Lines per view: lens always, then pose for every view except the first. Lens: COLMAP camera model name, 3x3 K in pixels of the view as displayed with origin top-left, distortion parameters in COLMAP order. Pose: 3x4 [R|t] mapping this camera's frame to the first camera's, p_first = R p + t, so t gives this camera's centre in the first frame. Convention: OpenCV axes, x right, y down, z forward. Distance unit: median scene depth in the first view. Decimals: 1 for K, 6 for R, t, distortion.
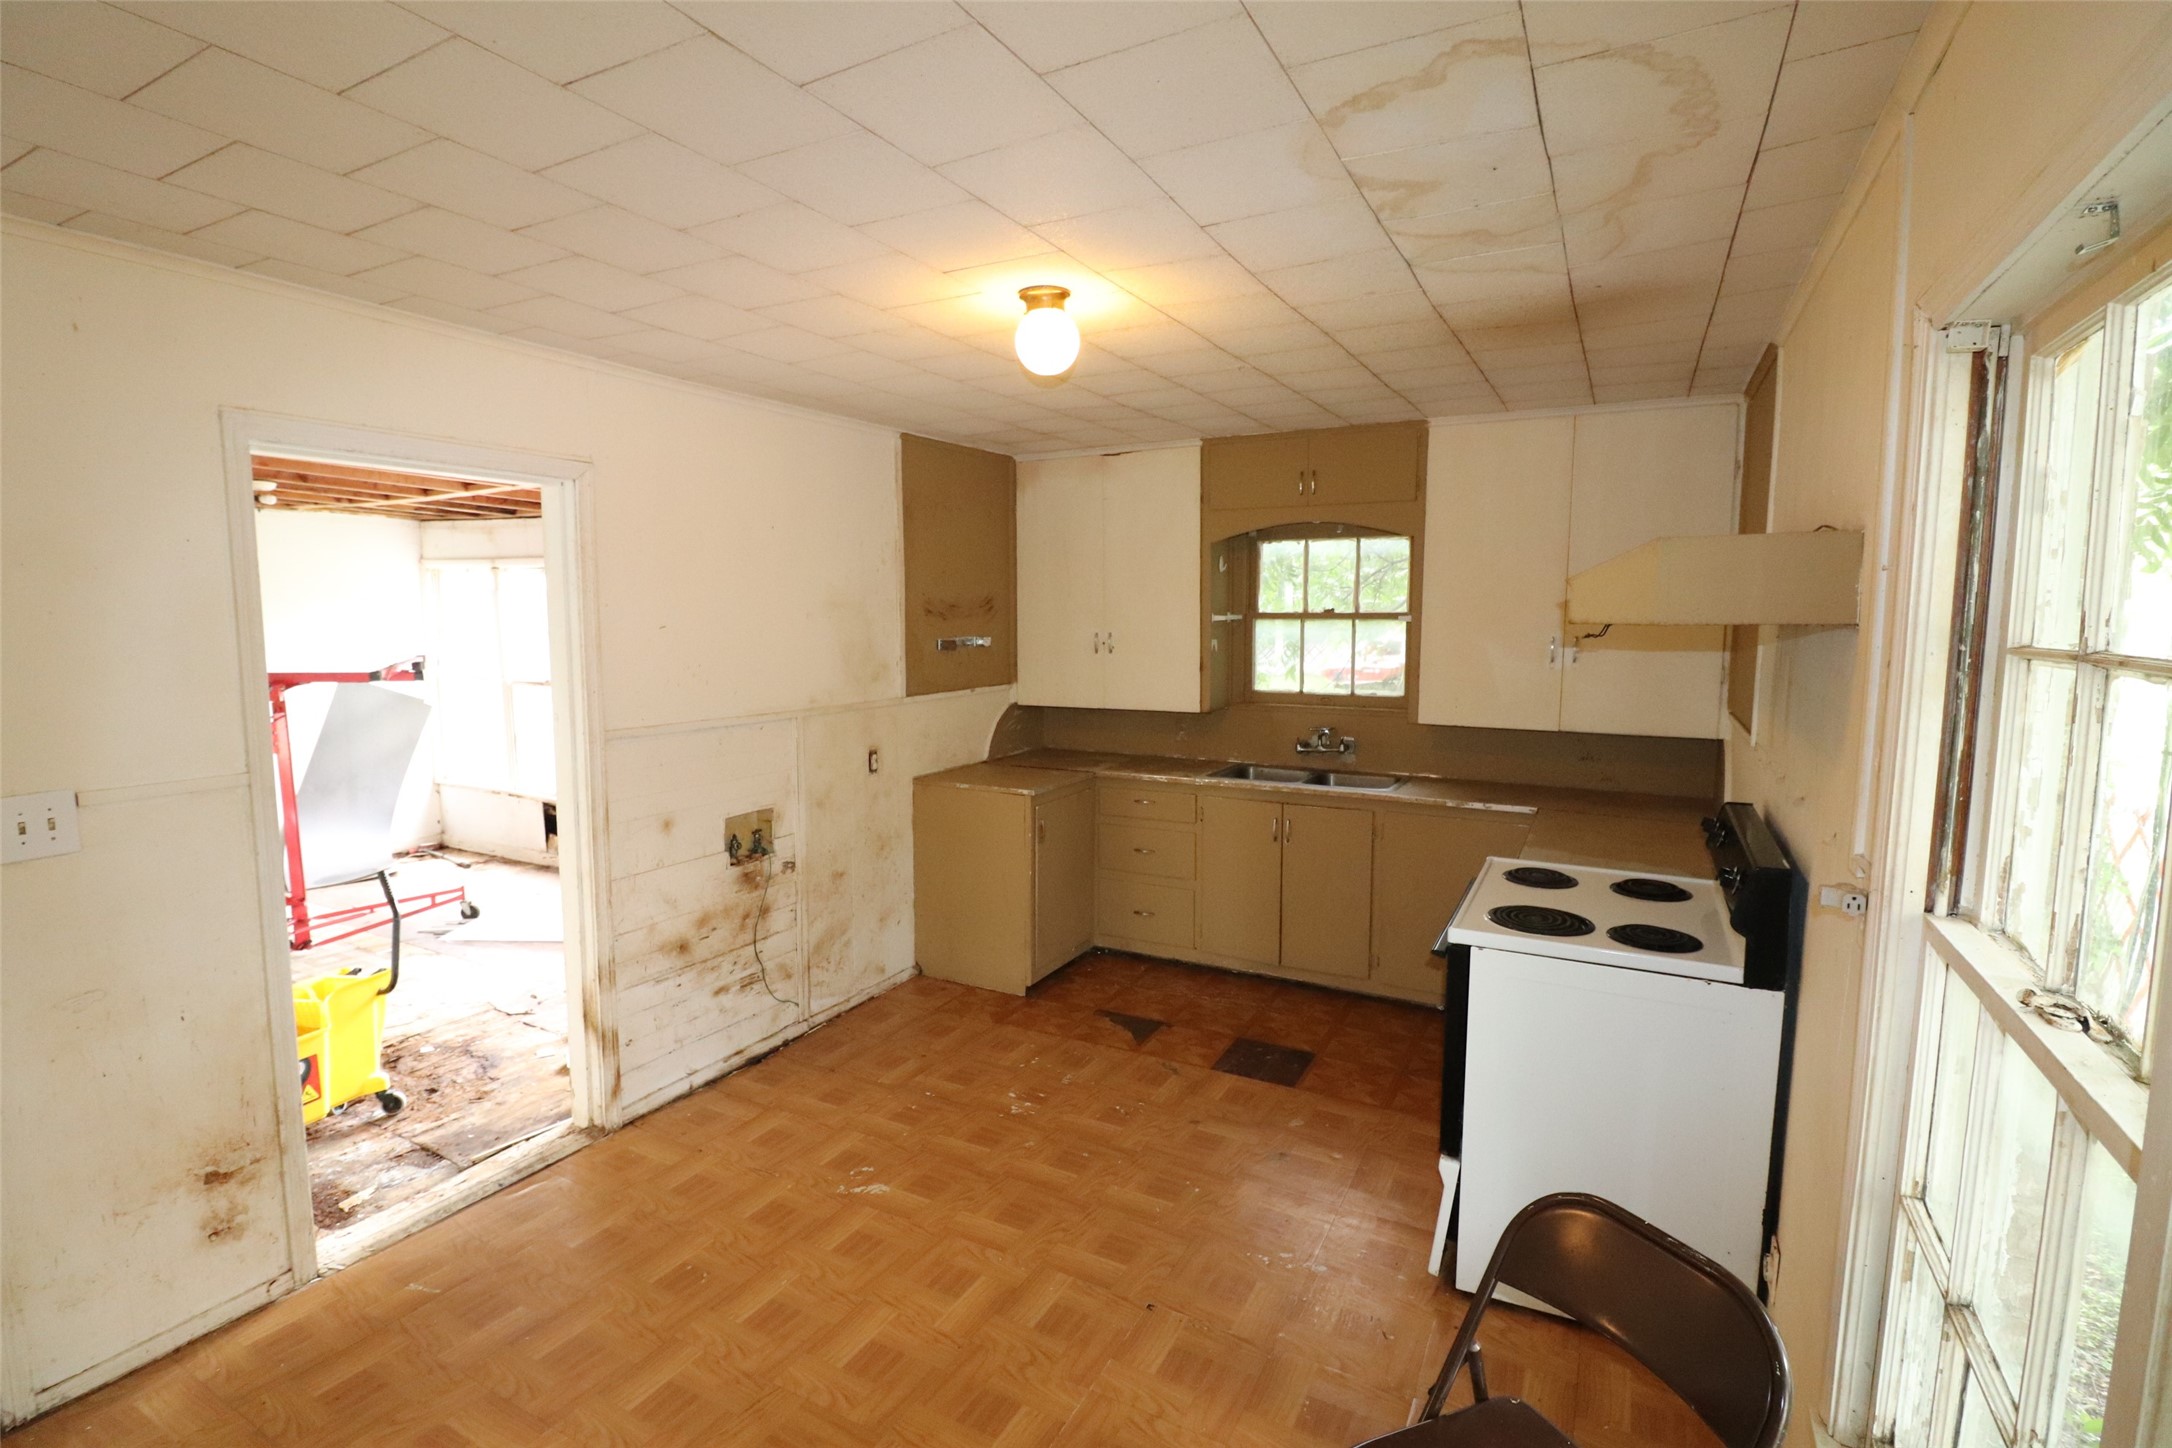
lens RADIAL K [[1013.9, 0, 1074.2], [0, 1013.9, 724.4], [0, 0, 1]] dist [-0.001527, -0.000509]
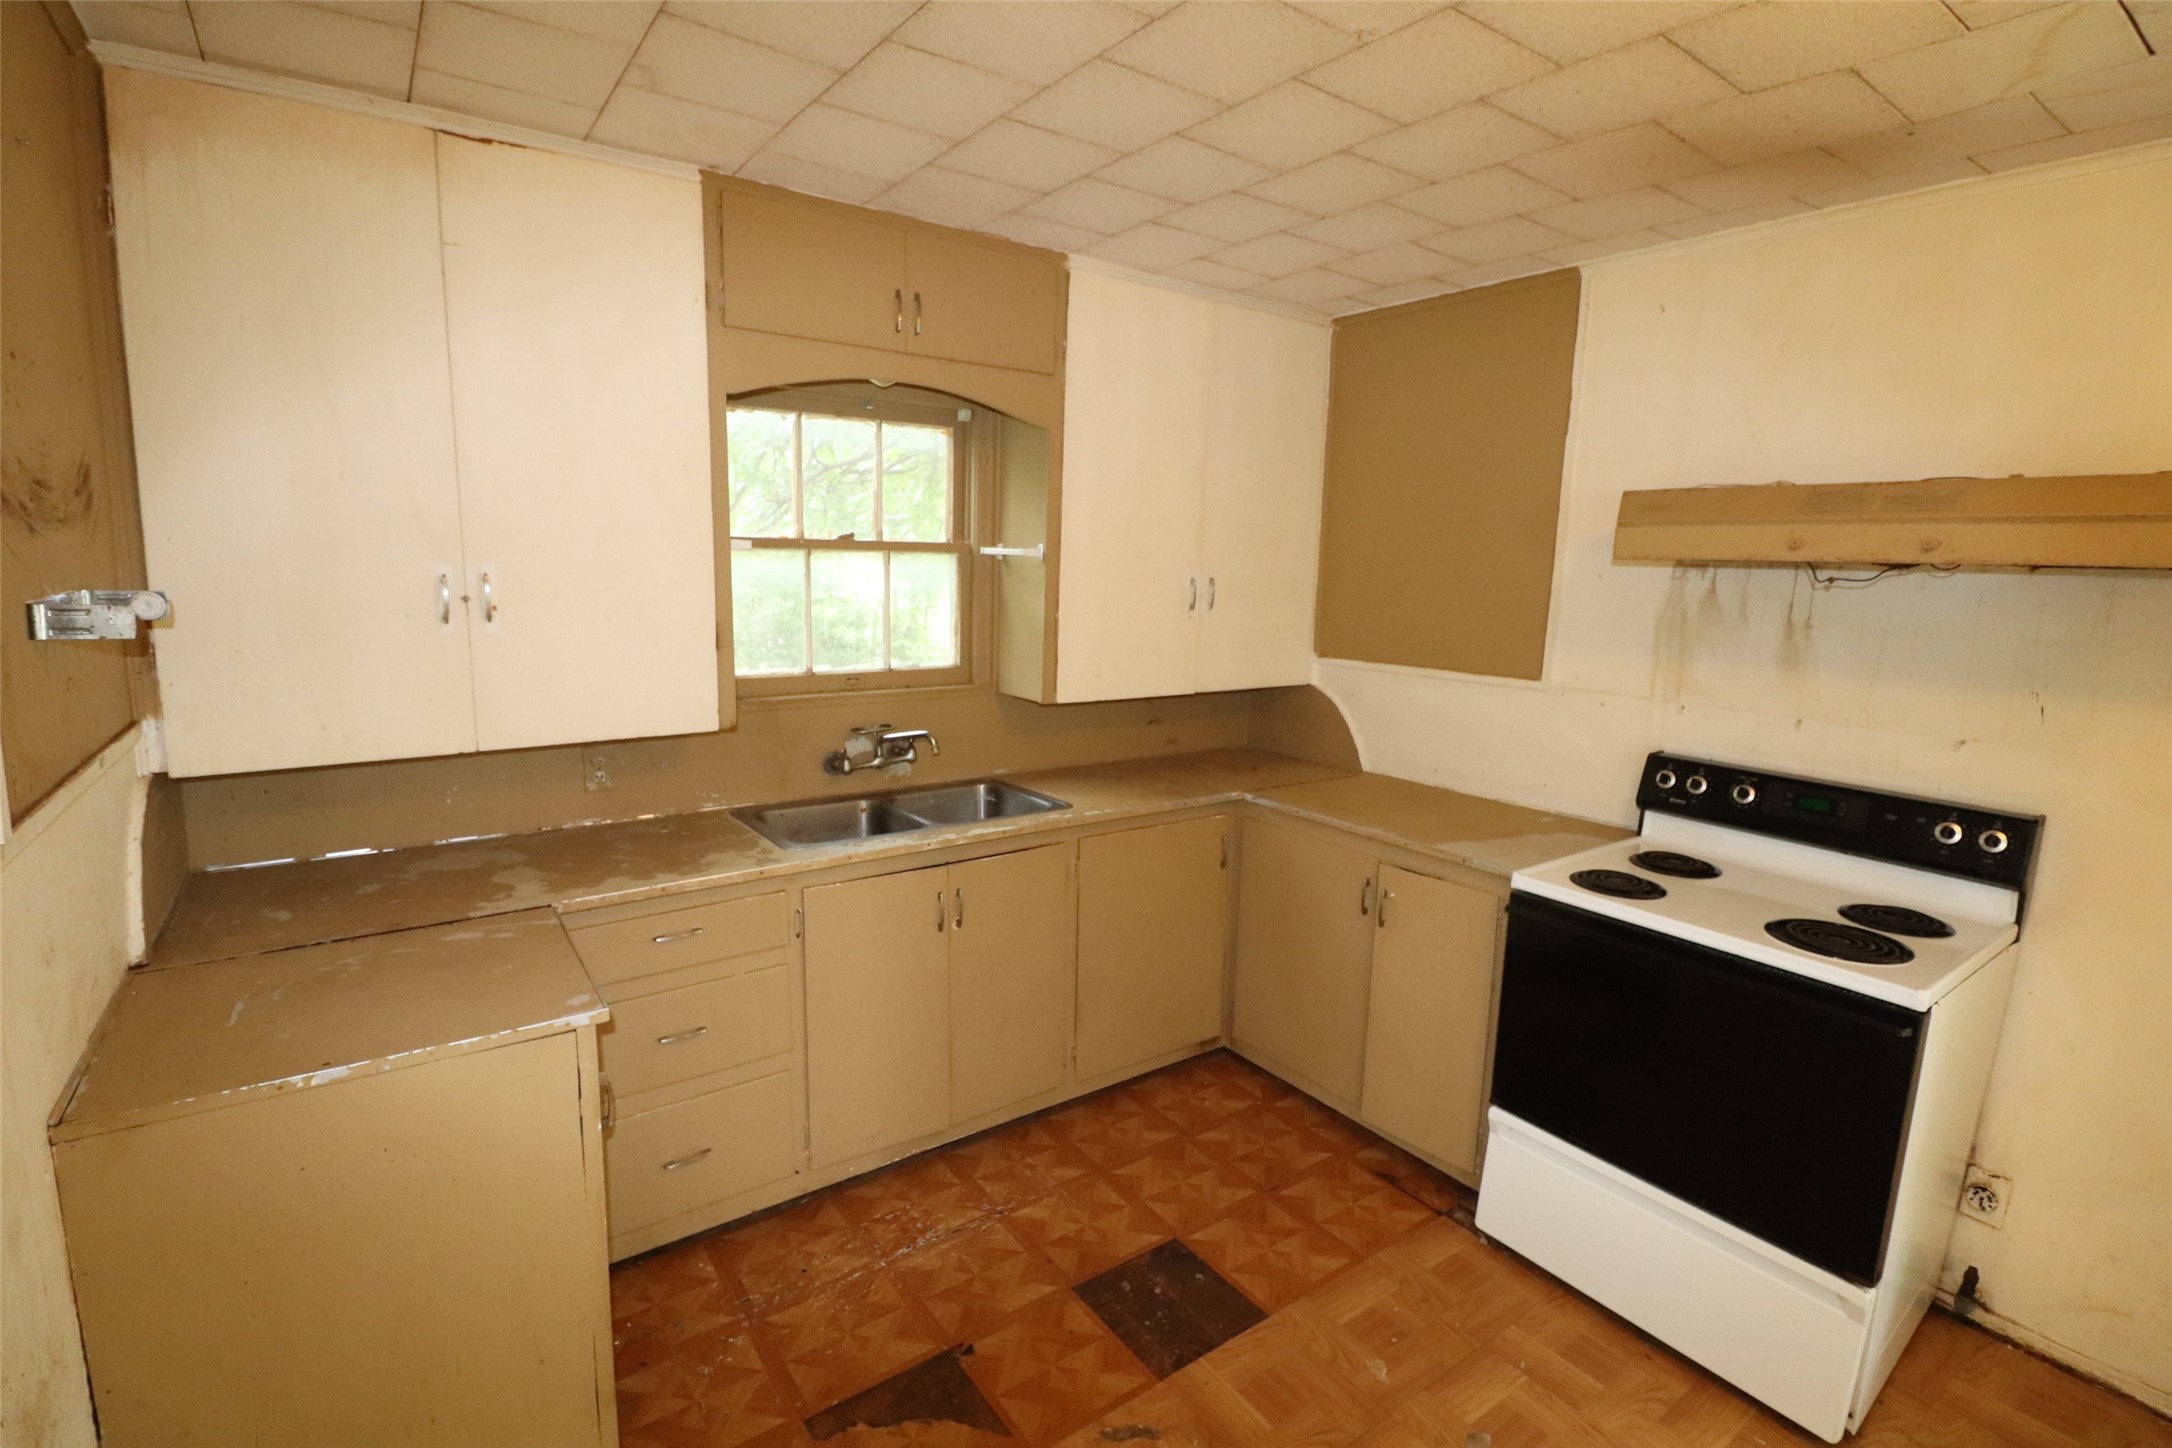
lens RADIAL K [[1012.9, 0, 1086.0], [0, 1012.9, 724.0], [0, 0, 1]] dist [-0.006176, -0.000941]
pose [[0.432046, -0.135040, 0.891684, -0.295950], [0.080034, 0.990566, 0.111236, -0.067843], [-0.898293, 0.023306, 0.438778, 0.727750]]
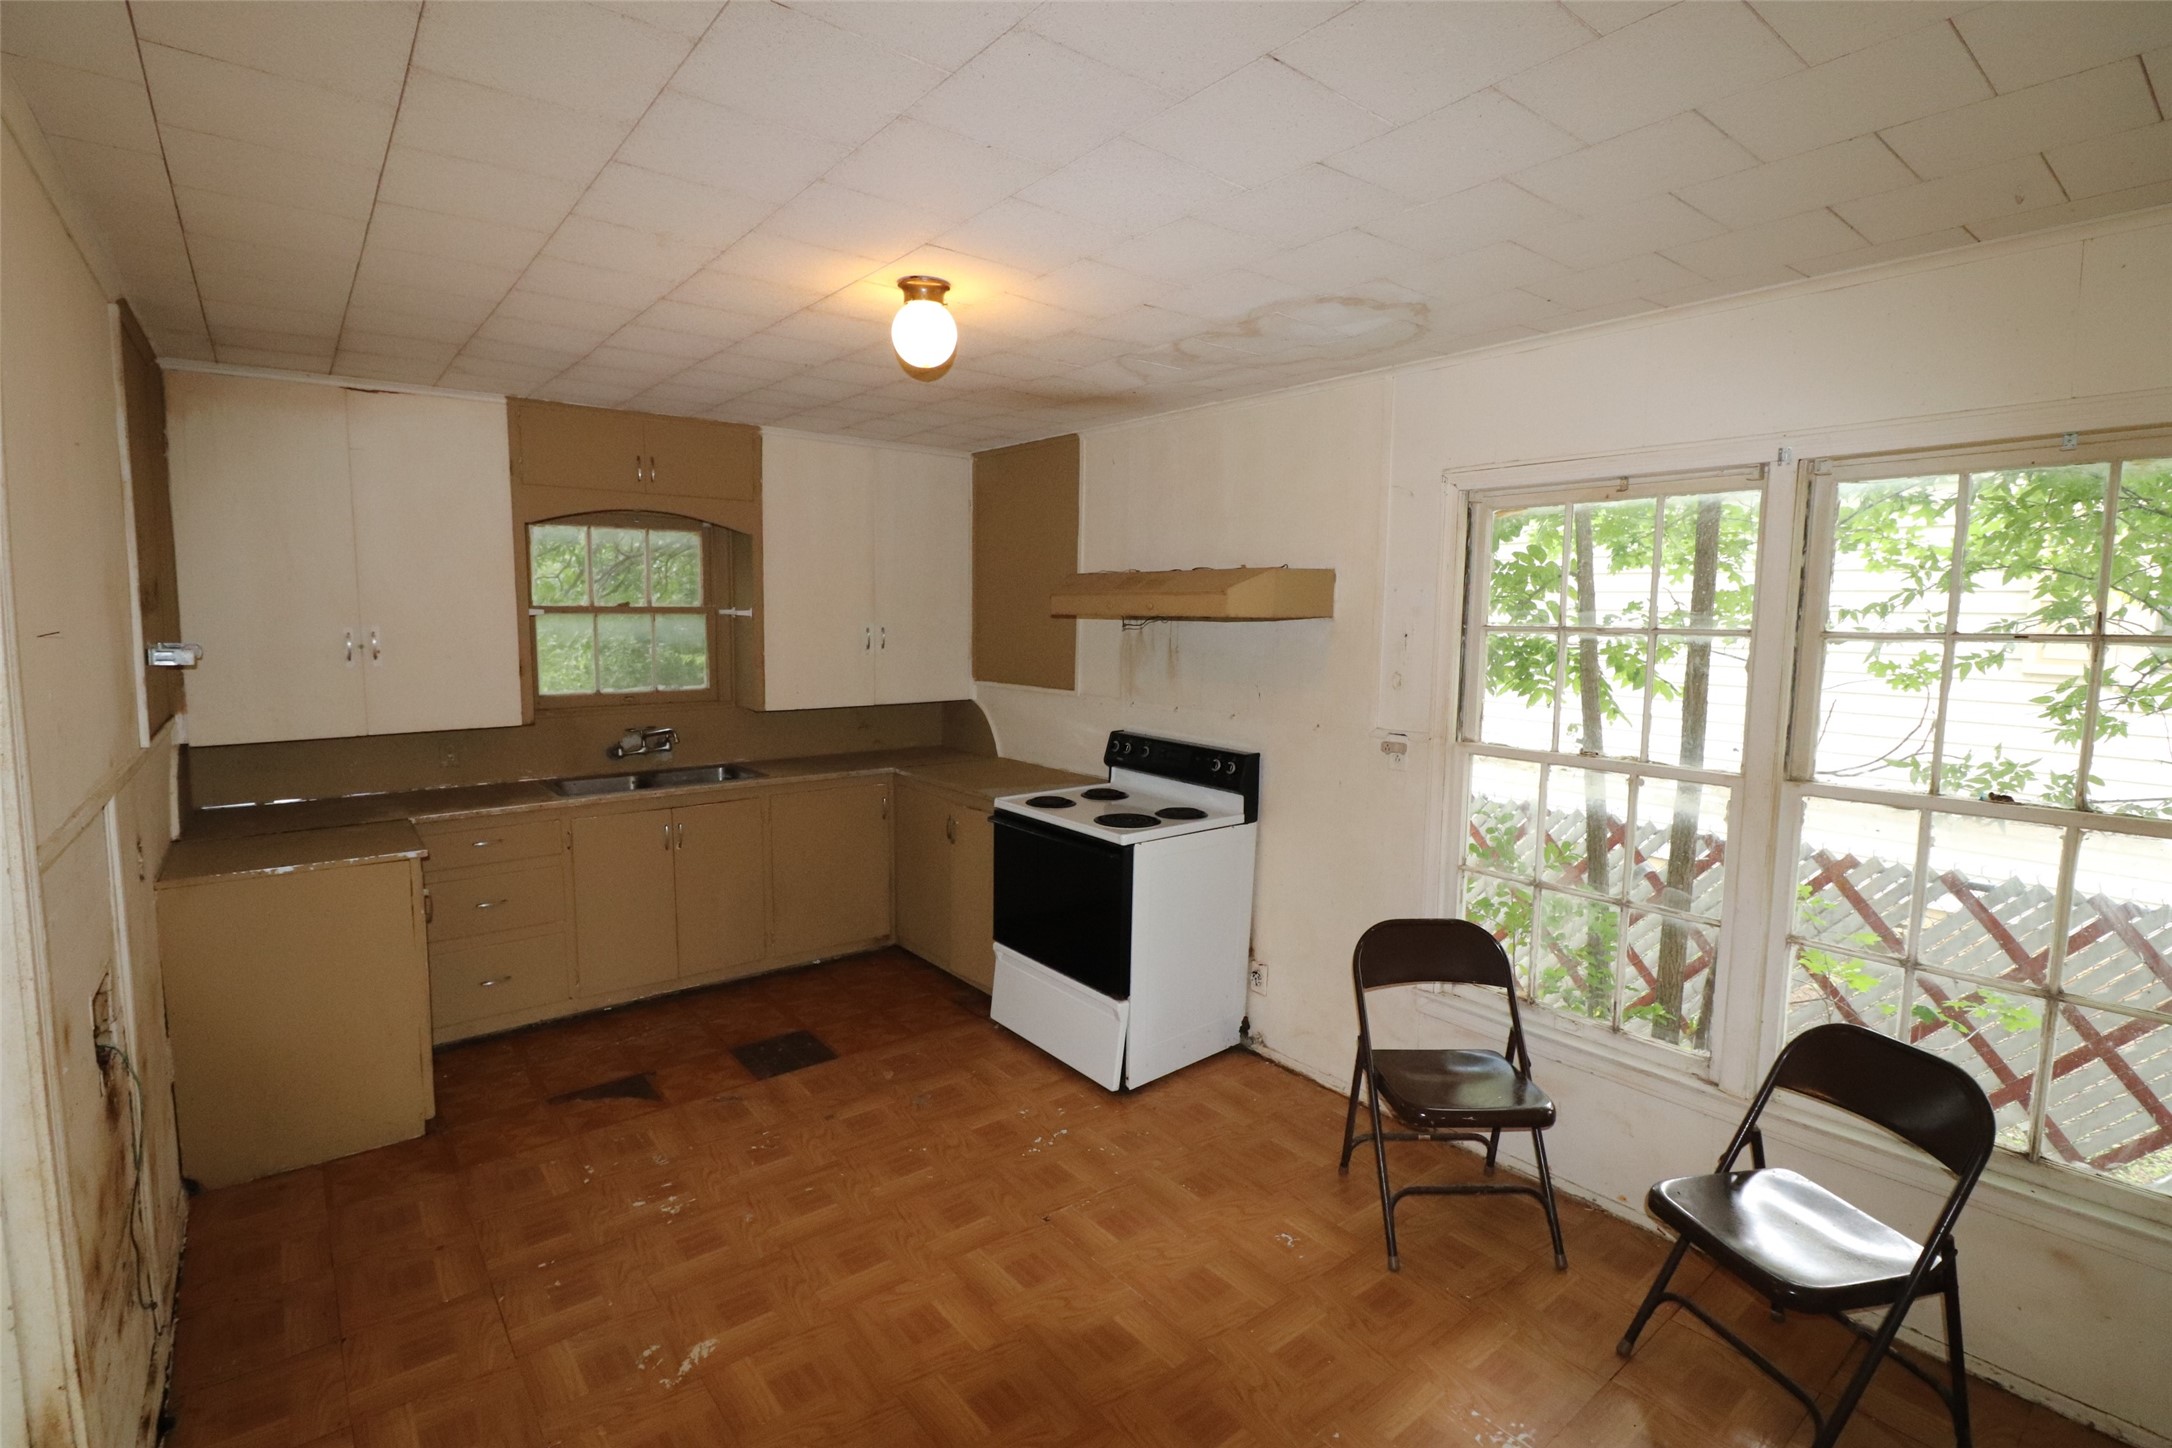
lens RADIAL K [[1013.9, 0, 1074.2], [0, 1013.9, 724.4], [0, 0, 1]] dist [-0.001527, -0.000509]
pose [[0.393708, -0.101709, 0.913591, -0.547918], [0.095050, 0.993037, 0.069593, -0.032615], [-0.914308, 0.059438, 0.400634, 0.295163]]
